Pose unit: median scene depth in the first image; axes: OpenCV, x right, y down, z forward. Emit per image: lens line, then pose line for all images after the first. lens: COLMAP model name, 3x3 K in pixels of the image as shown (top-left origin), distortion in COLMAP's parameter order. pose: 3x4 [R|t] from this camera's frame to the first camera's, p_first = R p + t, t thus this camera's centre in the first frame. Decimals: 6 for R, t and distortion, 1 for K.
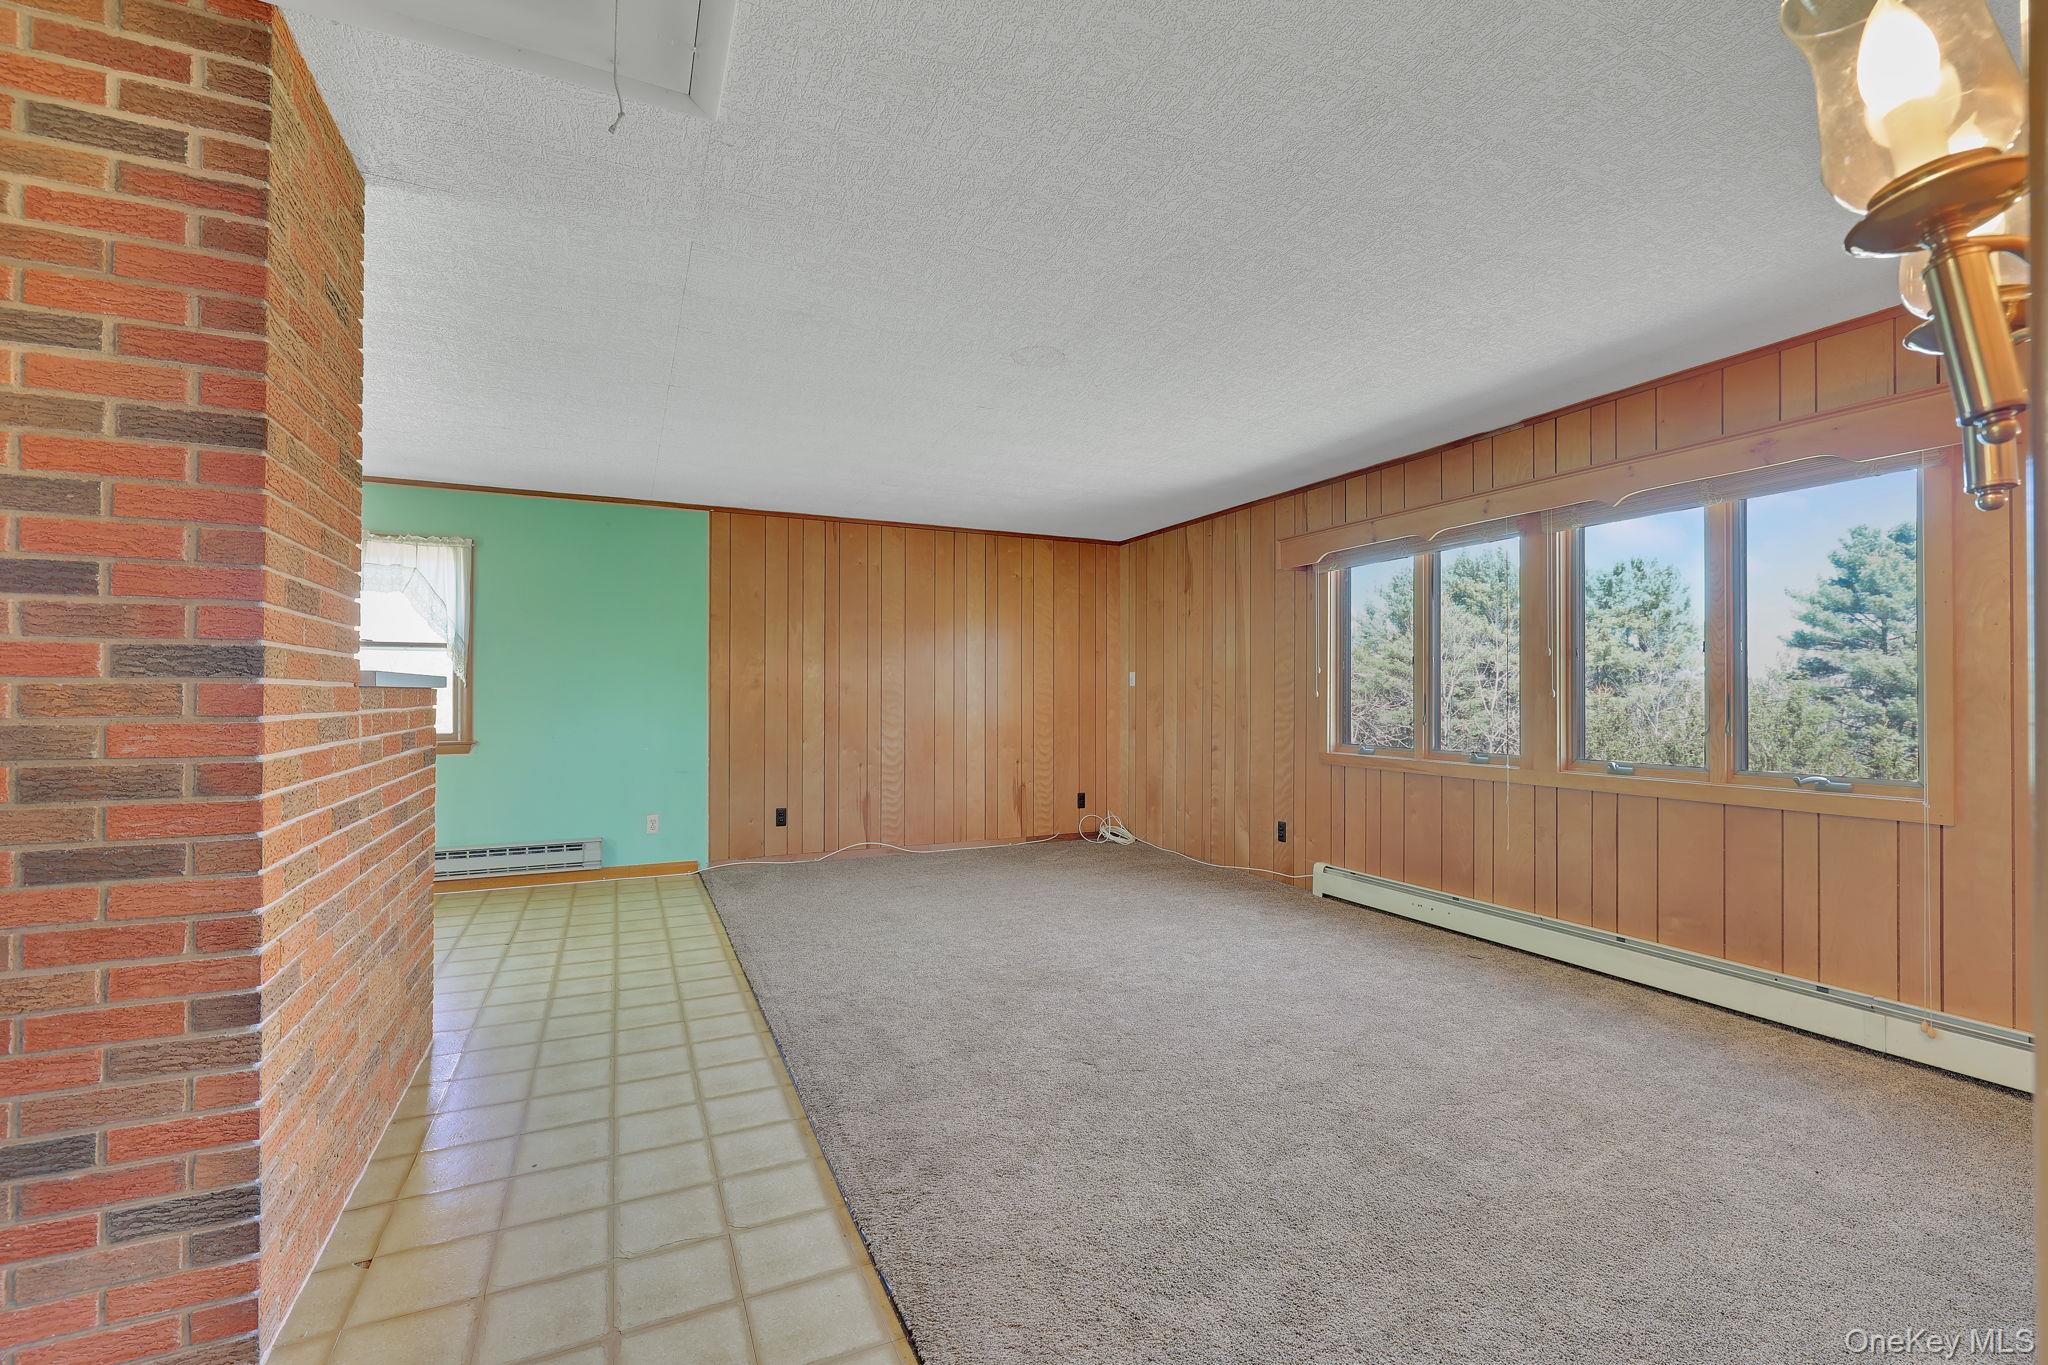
lens RADIAL K [[872.7, 0, 1019.2], [0, 872.7, 691.1], [0, 0, 1]] dist [-0.004718, -0.000128]
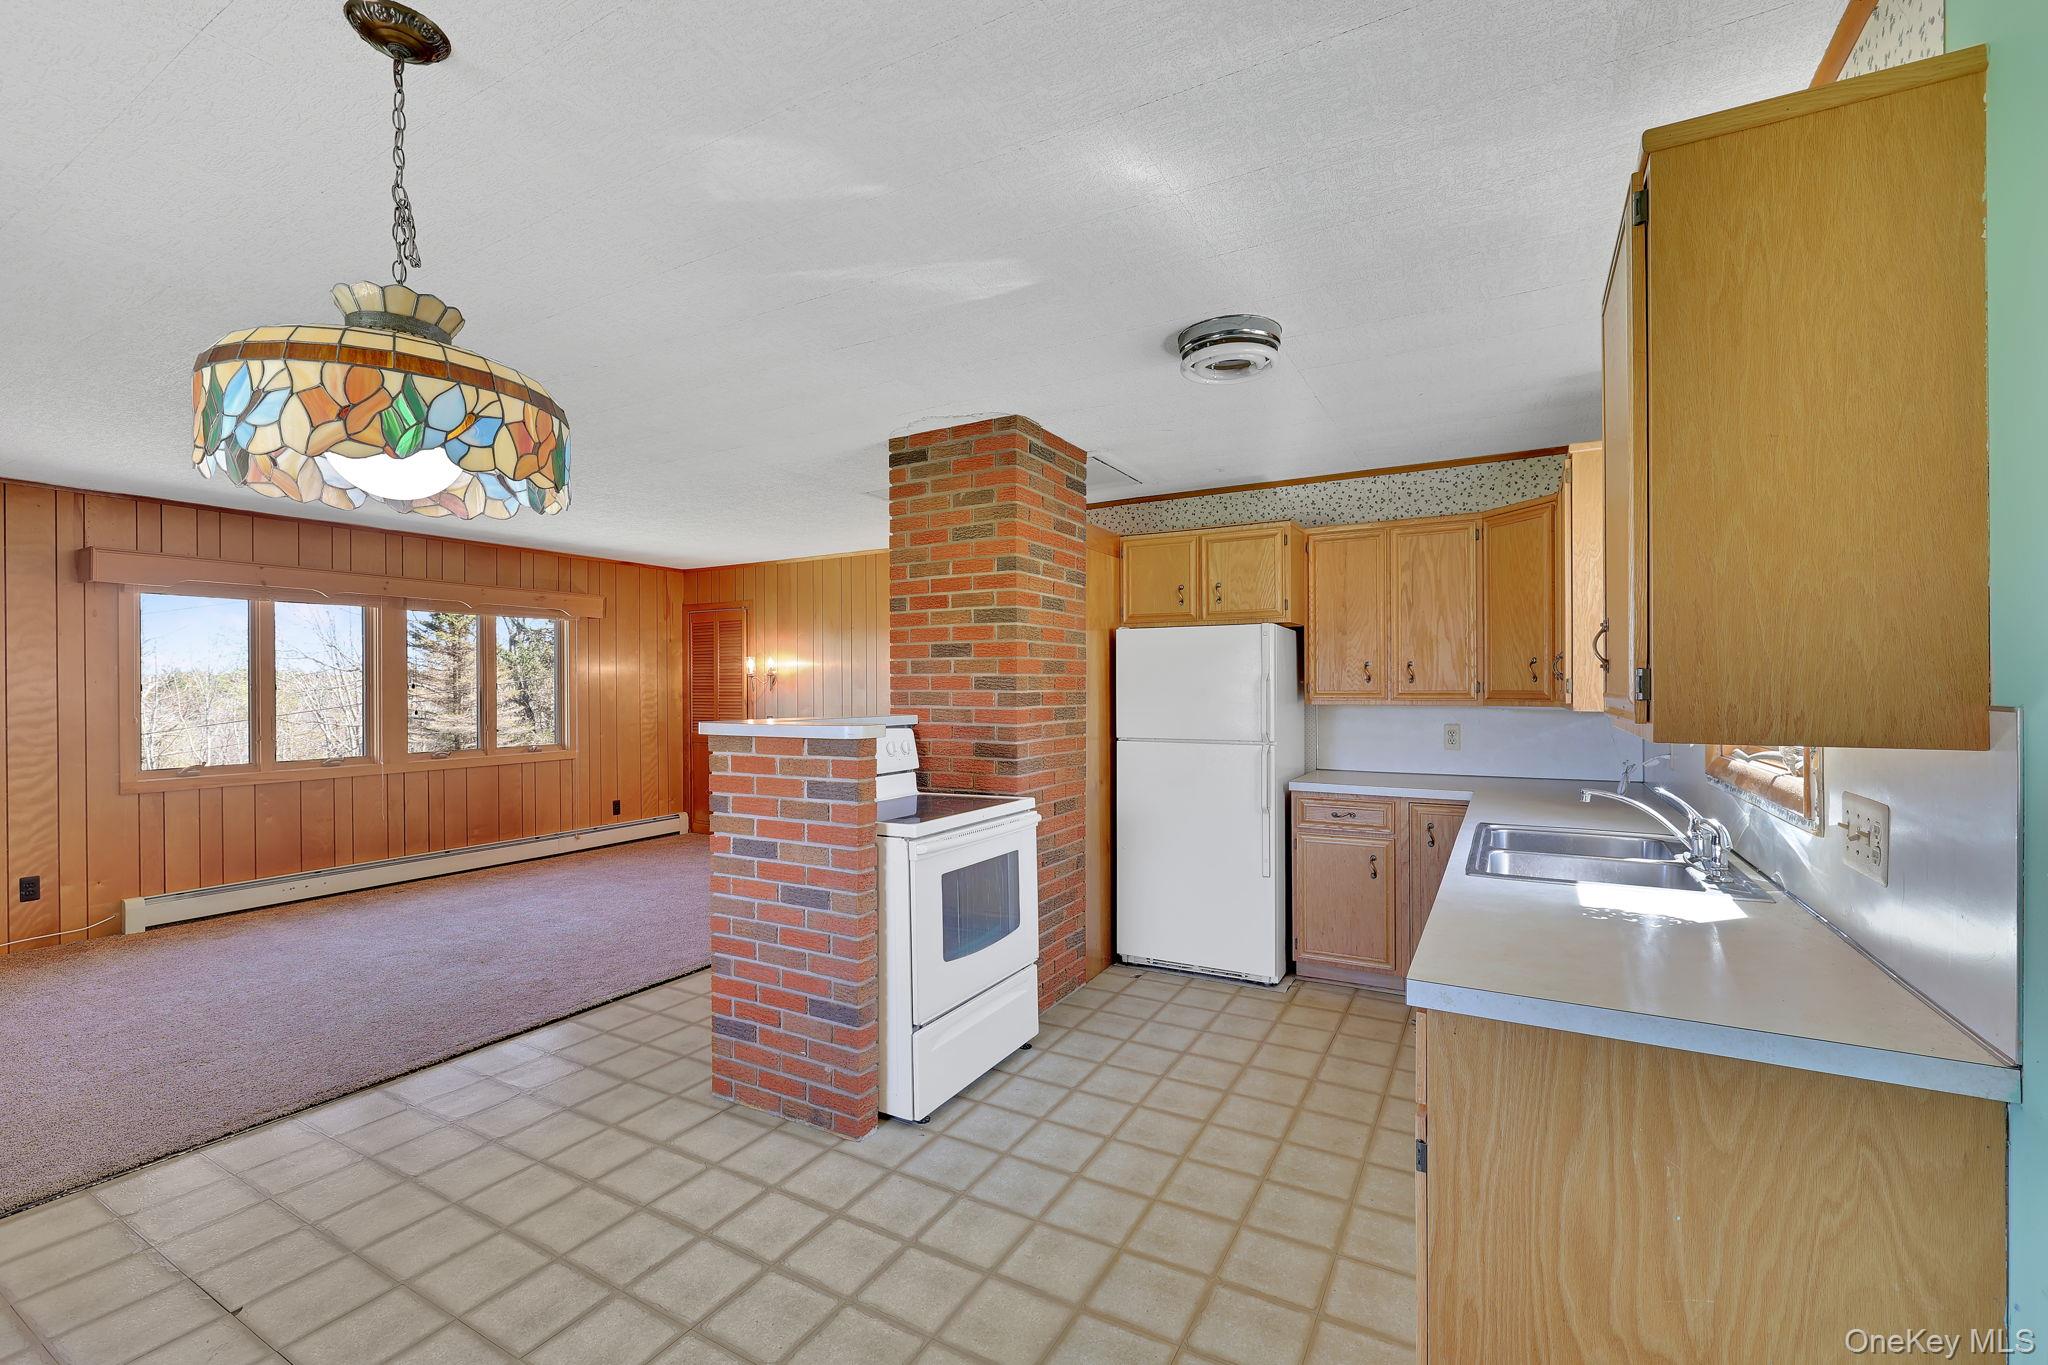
lens RADIAL K [[872.7, 0, 1019.2], [0, 872.7, 691.1], [0, 0, 1]] dist [-0.004718, -0.000128]
pose [[-0.588473, -0.001032, 0.808516, -0.843512], [-0.006011, 0.999977, -0.003098, -0.028590], [-0.808495, -0.006683, -0.588466, 0.654186]]
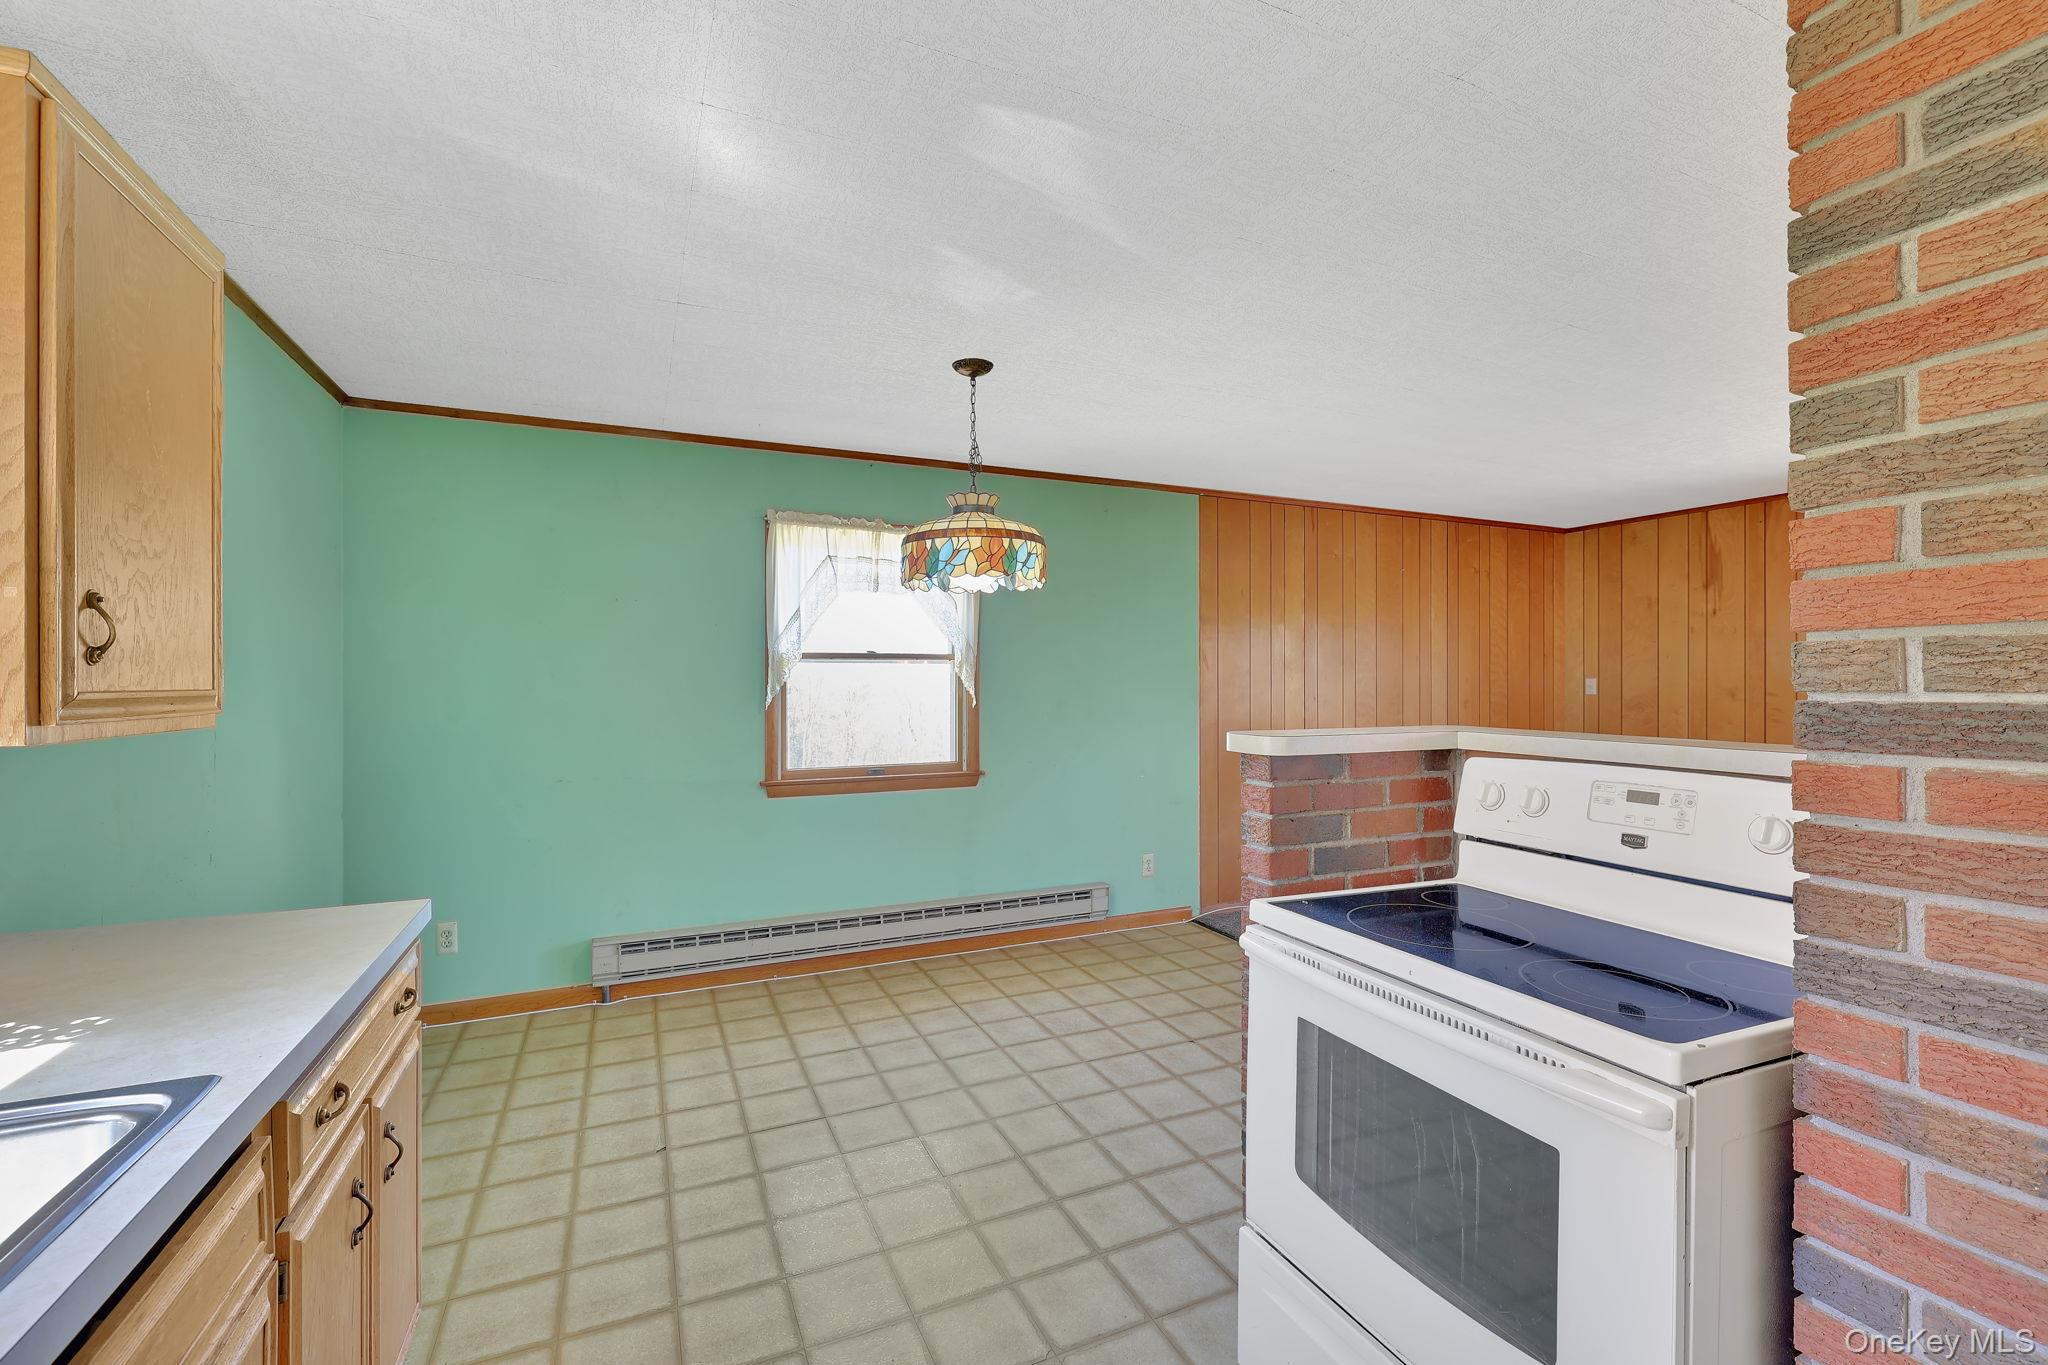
lens RADIAL K [[872.7, 0, 1019.2], [0, 872.7, 691.1], [0, 0, 1]] dist [-0.004718, -0.000128]
pose [[0.999818, 0.000191, -0.019077, -0.513128], [0.000177, 0.999813, 0.019323, -0.032115], [0.019077, -0.019323, 0.999631, 0.146263]]
